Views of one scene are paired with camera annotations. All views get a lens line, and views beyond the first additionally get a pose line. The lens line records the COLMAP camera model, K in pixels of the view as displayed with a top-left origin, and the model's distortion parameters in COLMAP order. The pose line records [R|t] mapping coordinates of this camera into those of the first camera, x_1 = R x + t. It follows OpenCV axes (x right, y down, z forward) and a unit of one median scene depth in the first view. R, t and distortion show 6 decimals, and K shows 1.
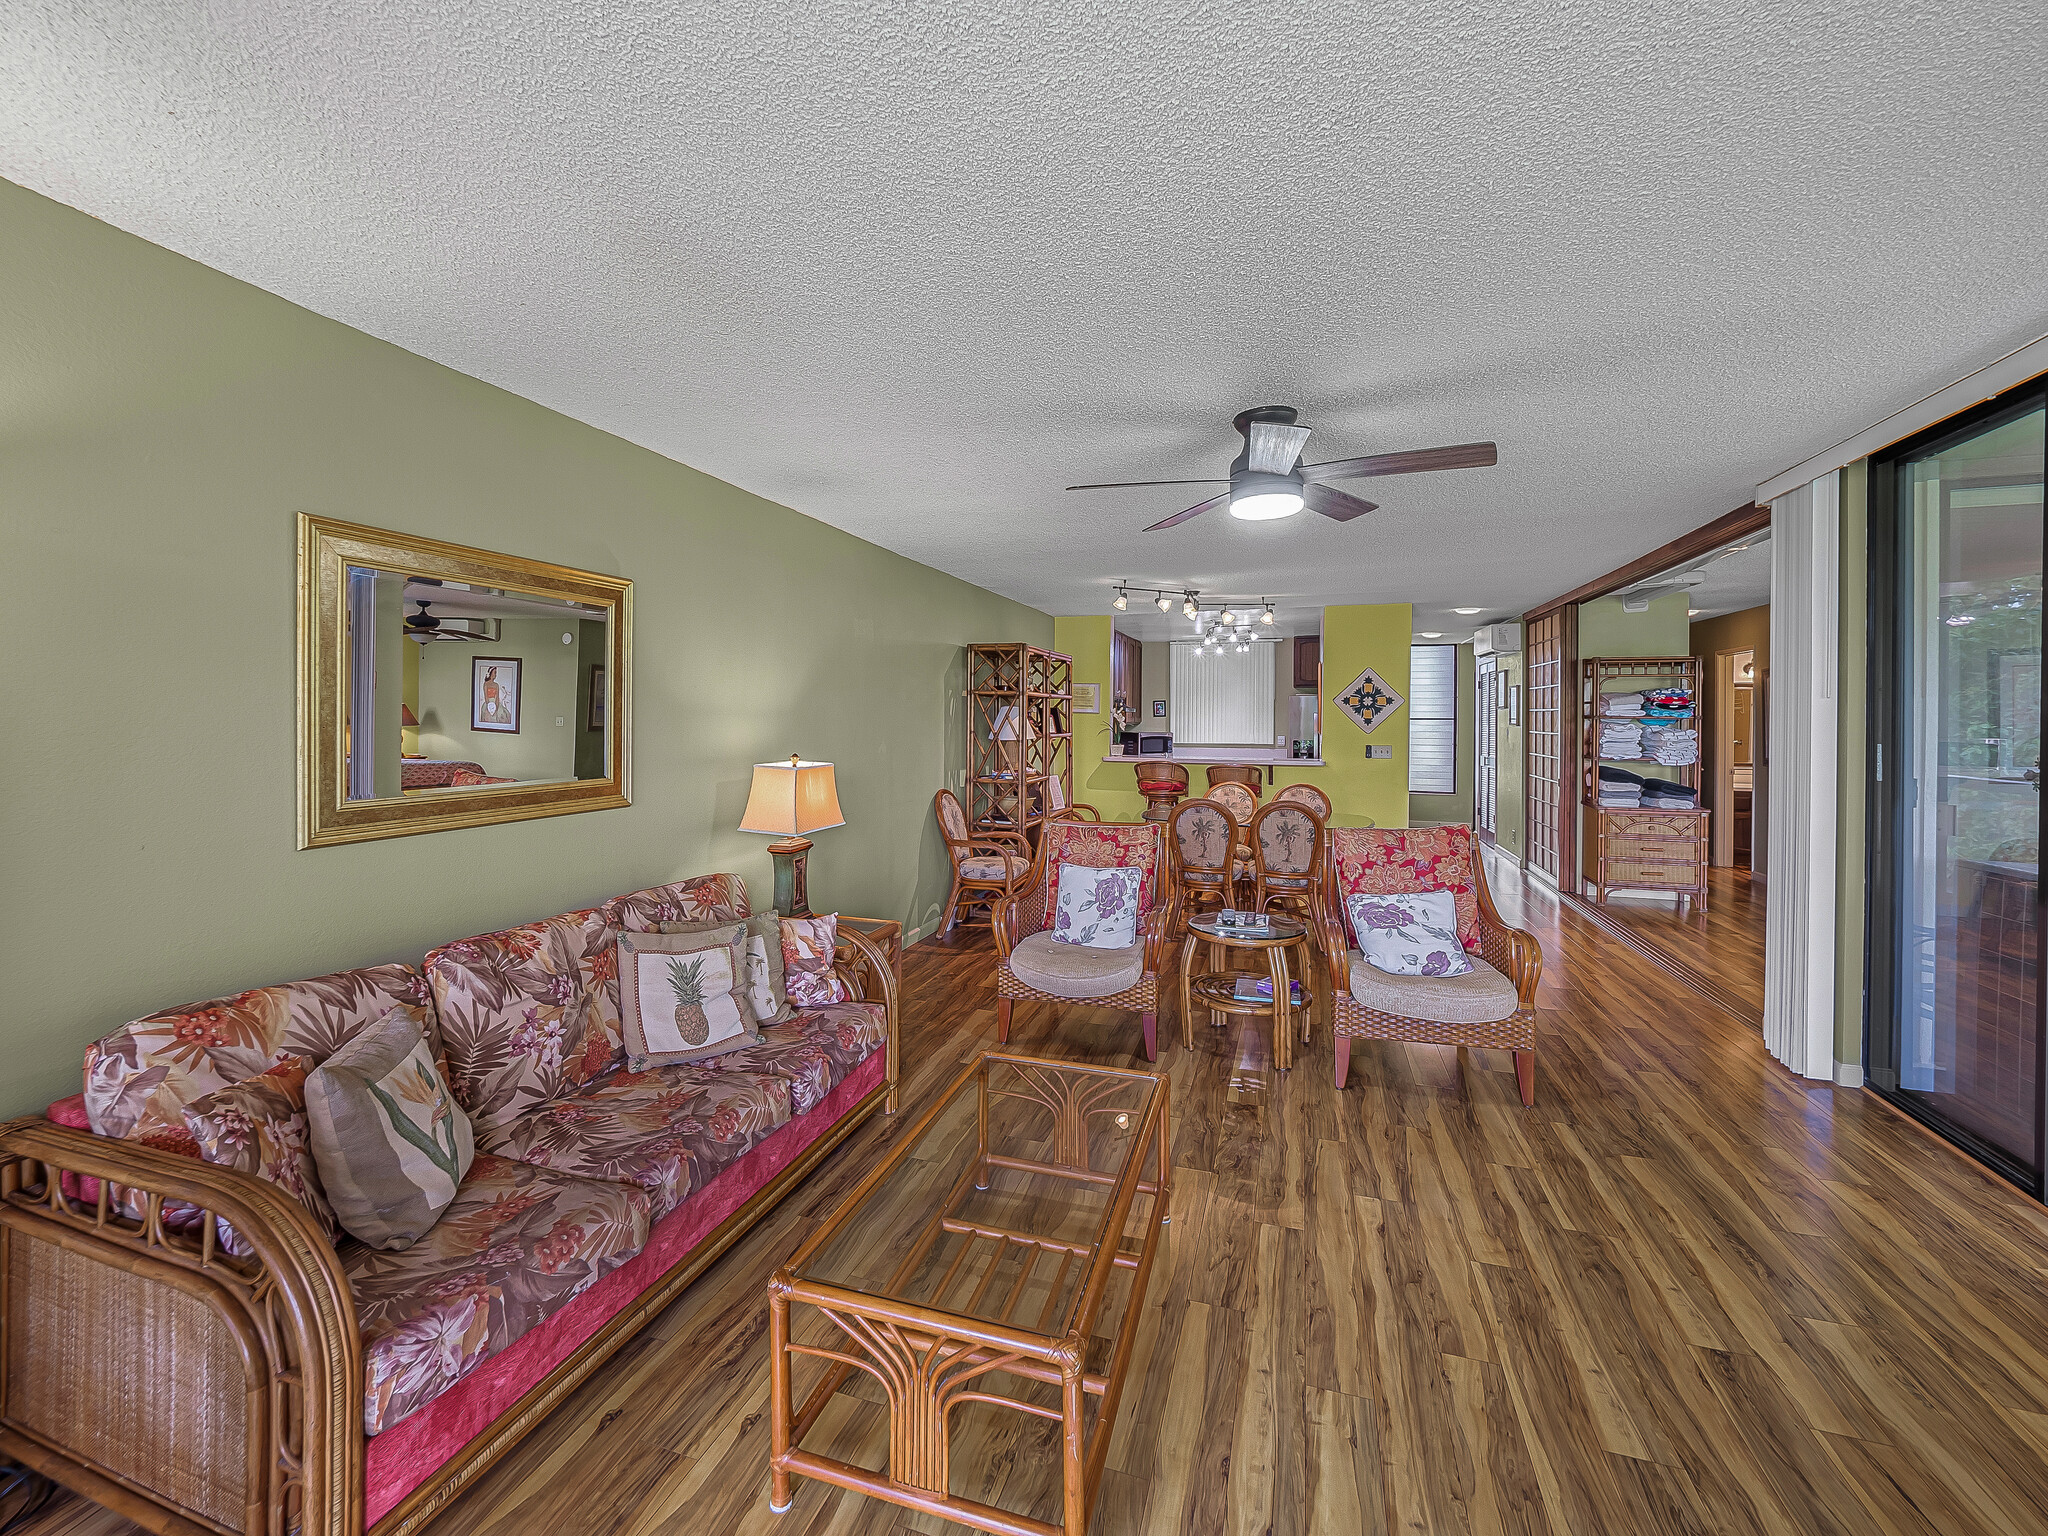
lens RADIAL K [[905.3, 0, 945.9], [0, 905.3, 699.0], [0, 0, 1]] dist [0.001706, -0.001644]
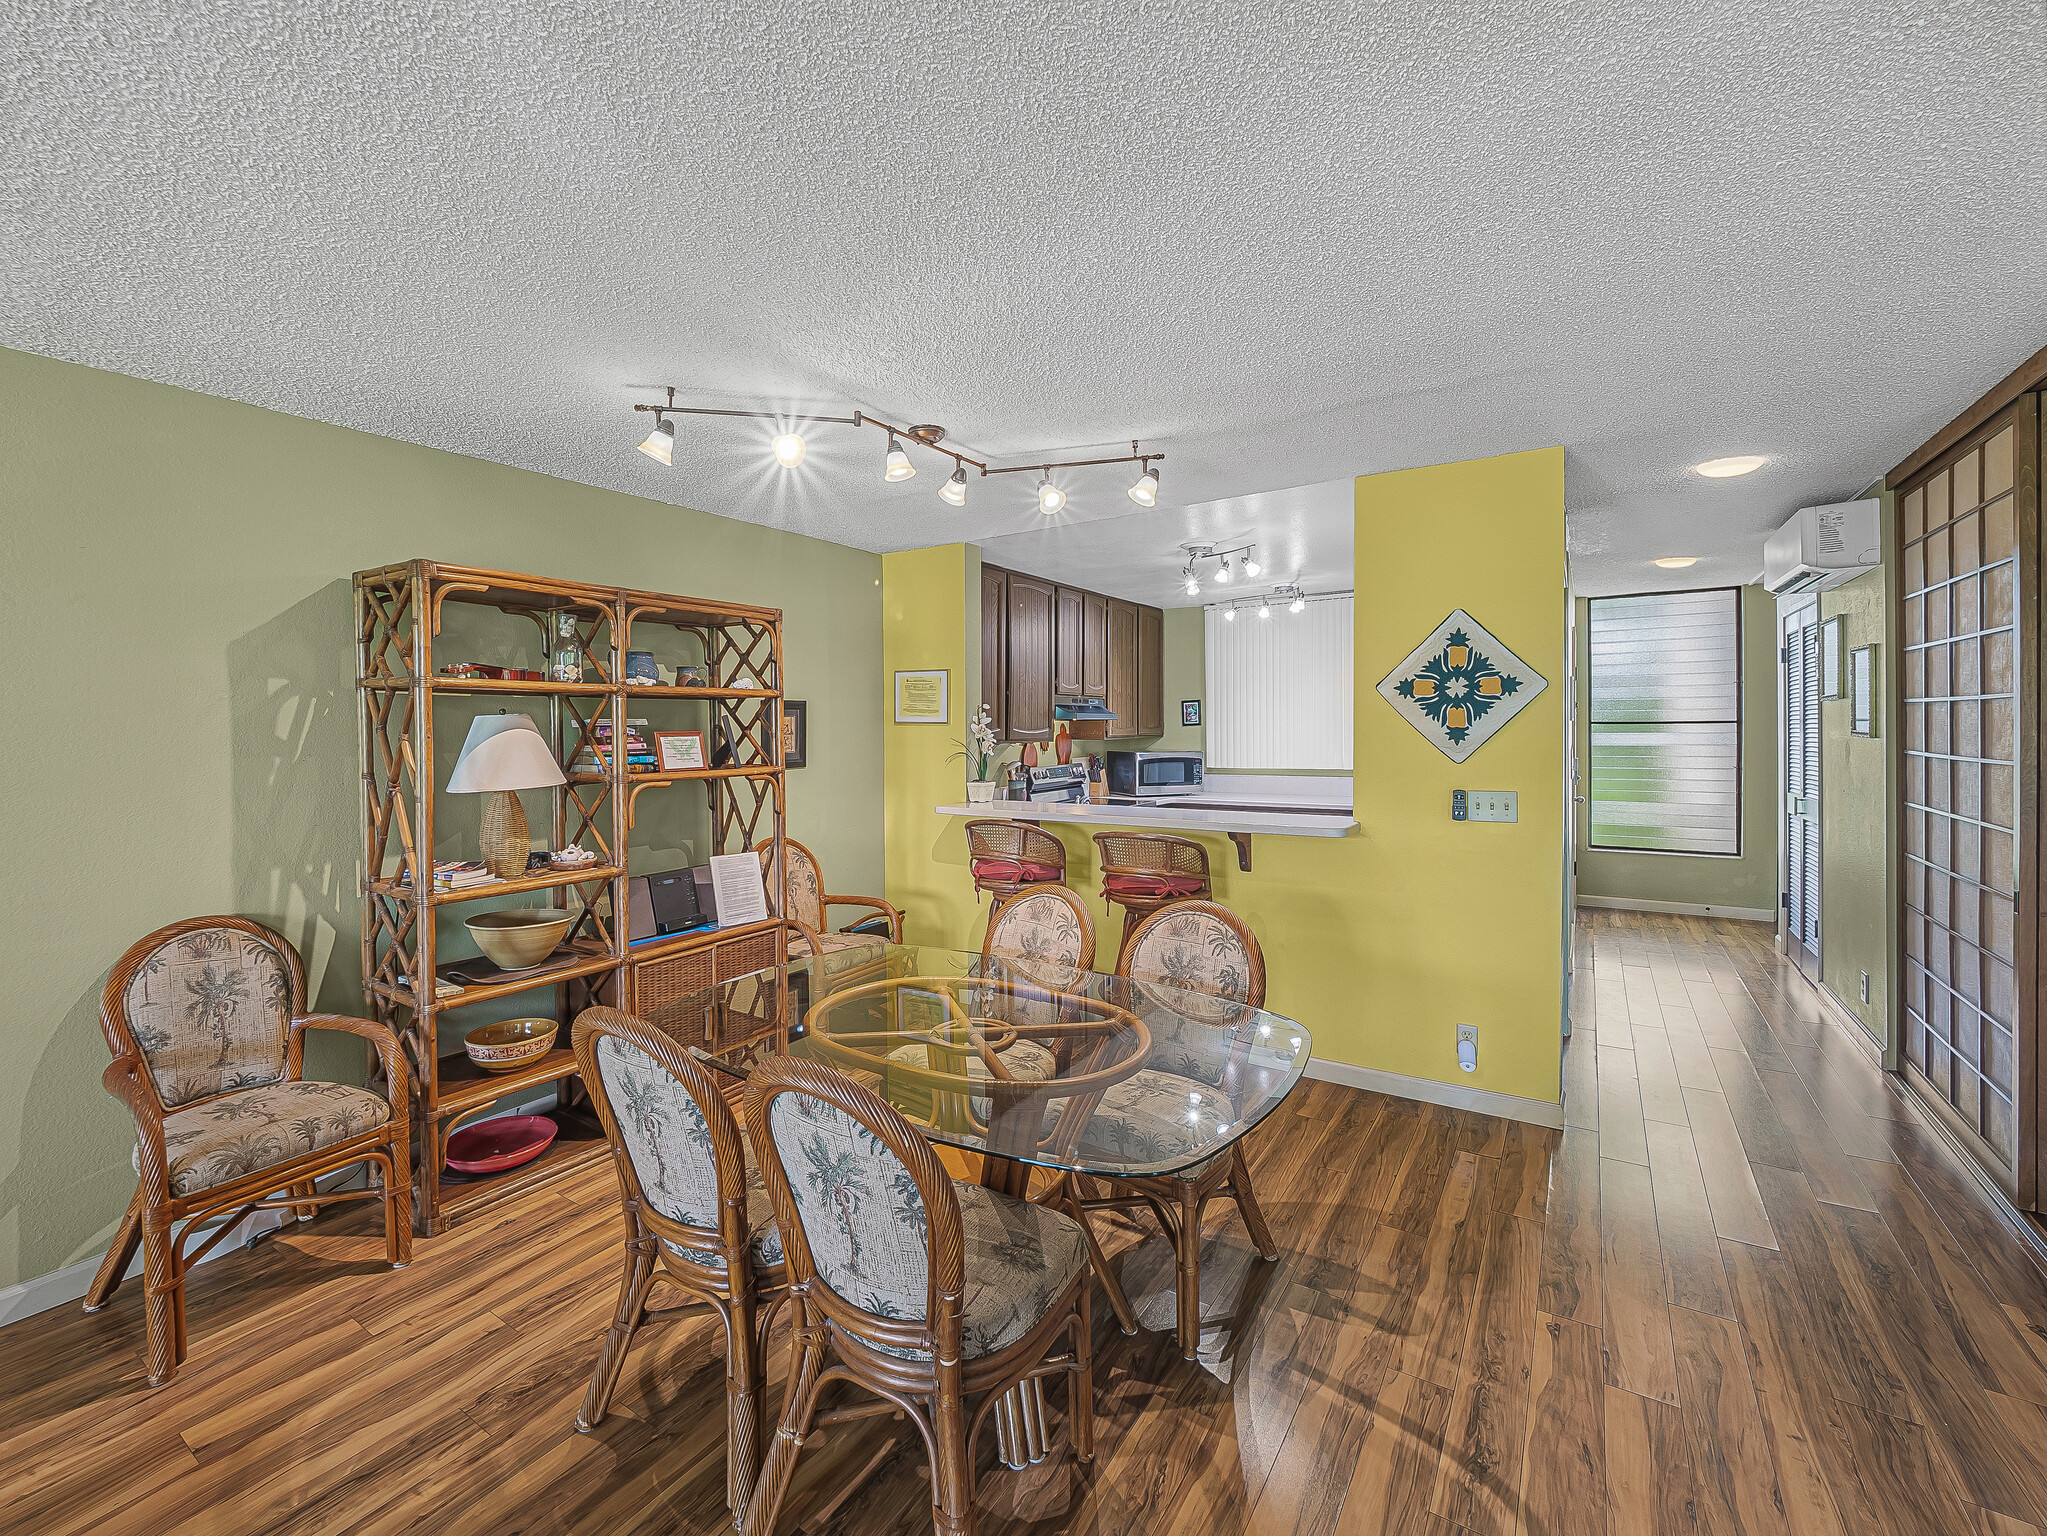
lens RADIAL K [[904.8, 0, 965.8], [0, 904.8, 722.4], [0, 0, 1]] dist [0.001706, -0.001644]
pose [[0.974804, -0.016251, -0.222469, 0.317728], [0.019667, 0.999720, 0.013147, 0.008356], [0.222193, -0.017191, 0.974851, 0.502457]]
